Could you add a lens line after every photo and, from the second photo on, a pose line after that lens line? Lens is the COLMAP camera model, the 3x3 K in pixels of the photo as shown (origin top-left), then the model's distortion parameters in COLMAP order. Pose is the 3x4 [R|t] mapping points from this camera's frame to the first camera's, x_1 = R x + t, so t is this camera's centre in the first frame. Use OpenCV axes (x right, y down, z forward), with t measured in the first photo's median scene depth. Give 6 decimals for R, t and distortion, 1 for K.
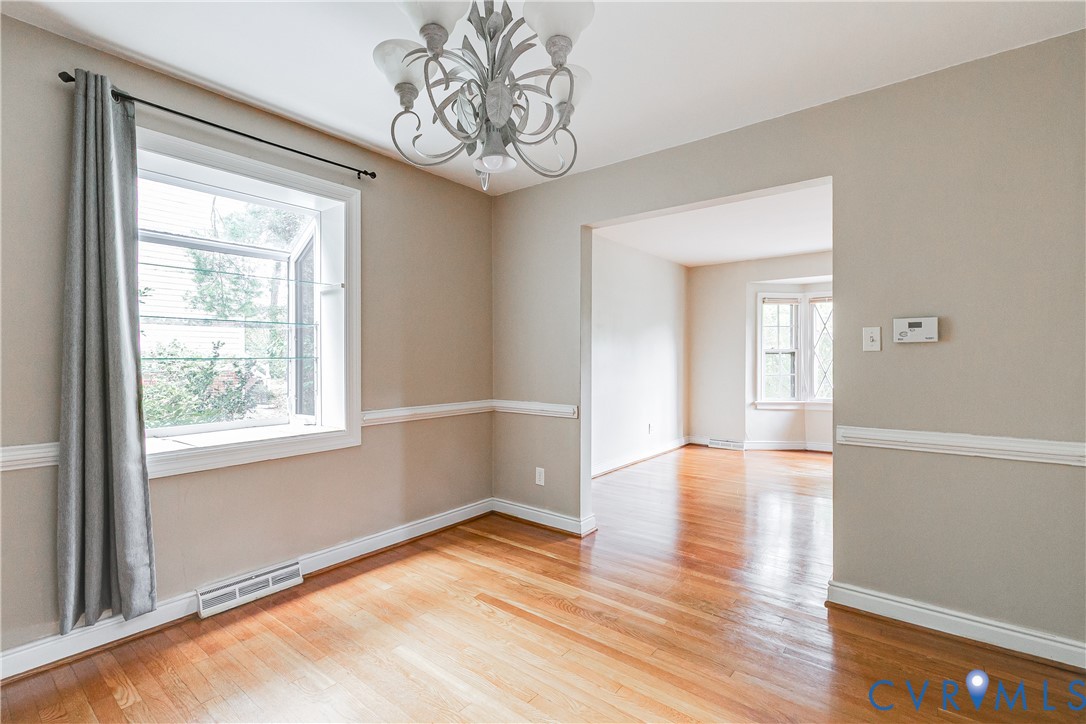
lens RADIAL K [[492.2, 0, 545.2], [0, 492.2, 355.8], [0, 0, 1]] dist [0.002262, -0.000178]
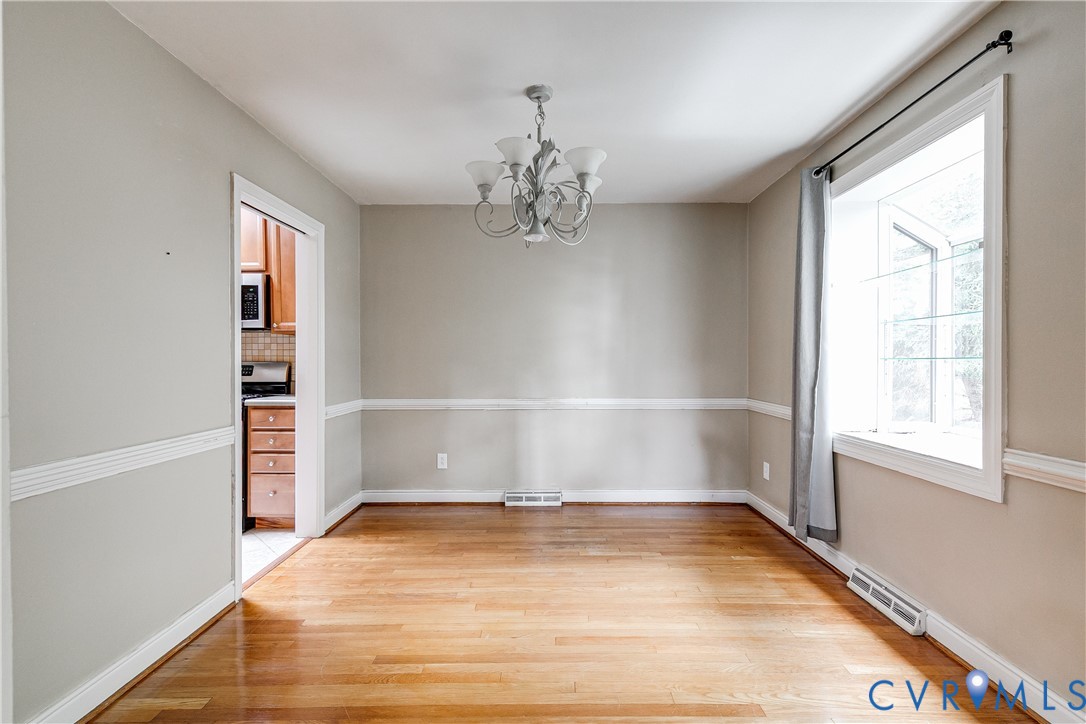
lens RADIAL K [[489.1, 0, 548.4], [0, 489.1, 366.4], [0, 0, 1]] dist [0.000885, -0.000252]
pose [[-0.786671, 0.007887, -0.617322, 0.475719], [0.001898, 0.999945, 0.010357, 0.007939], [0.617370, 0.006976, -0.786642, 1.265784]]
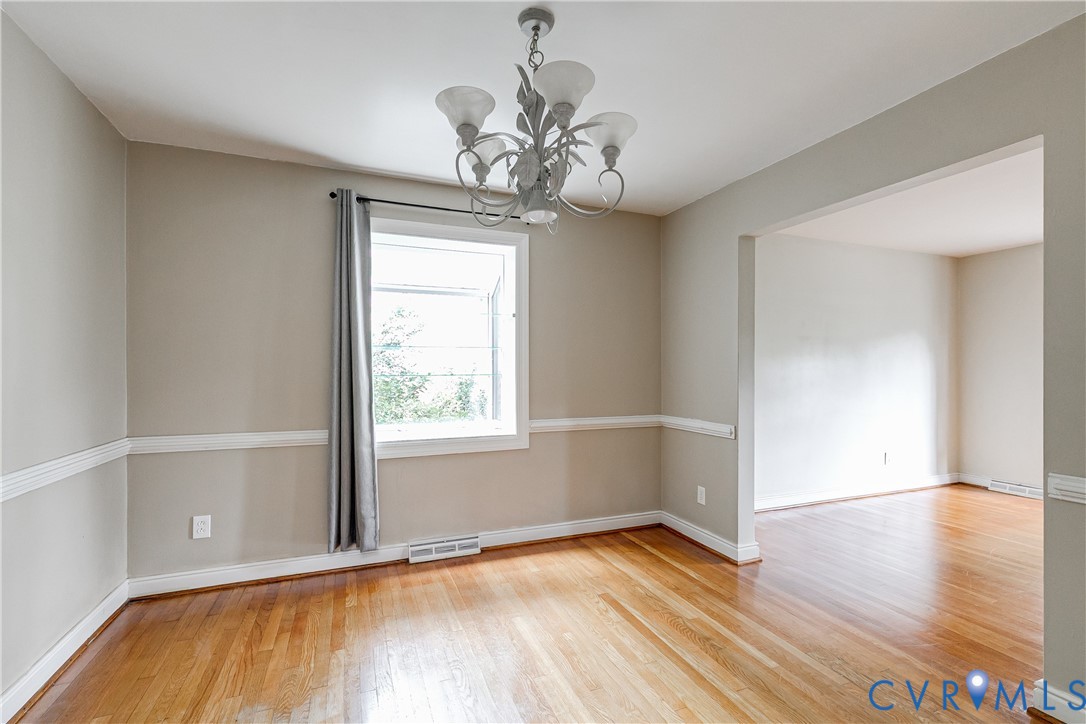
lens RADIAL K [[489.1, 0, 548.4], [0, 489.1, 366.4], [0, 0, 1]] dist [0.000885, -0.000252]
pose [[0.870245, -0.001216, -0.492617, 0.277697], [0.000651, 0.999999, -0.001317, -0.016403], [0.492618, 0.000826, 0.870245, -0.004473]]
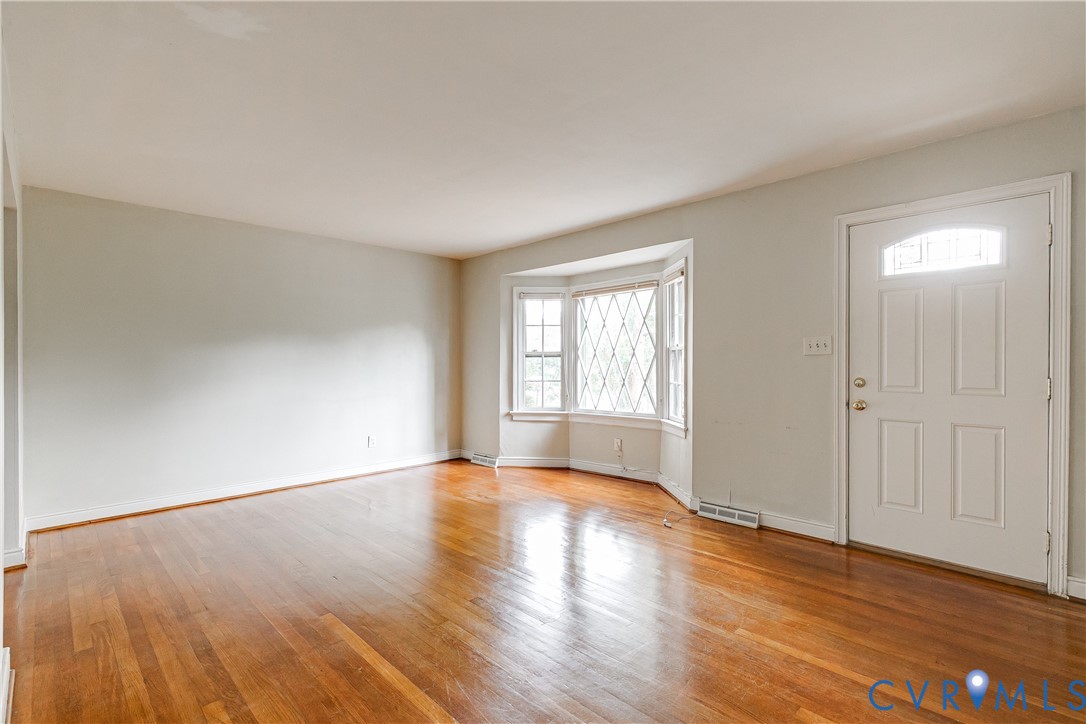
lens RADIAL K [[489.1, 0, 548.4], [0, 489.1, 366.4], [0, 0, 1]] dist [0.000885, -0.000252]
pose [[0.994348, -0.002625, -0.106140, 1.418916], [0.003727, 0.999941, 0.010184, 0.009317], [0.106107, -0.010522, 0.994299, 0.352652]]
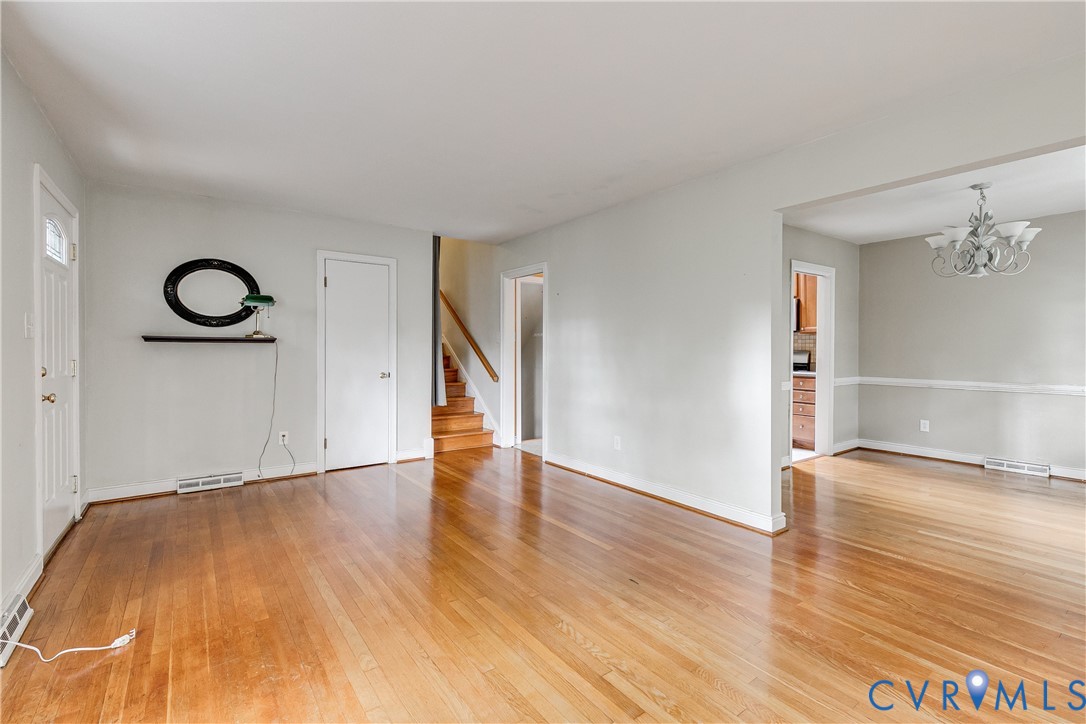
lens RADIAL K [[495.4, 0, 546.3], [0, 495.4, 349.8], [0, 0, 1]] dist [-0.001651, -0.000274]
pose [[-0.964464, -0.006139, 0.264145, 0.780744], [-0.006447, 0.999979, -0.000301, 0.011663], [-0.264137, -0.001993, -0.964483, 2.287482]]
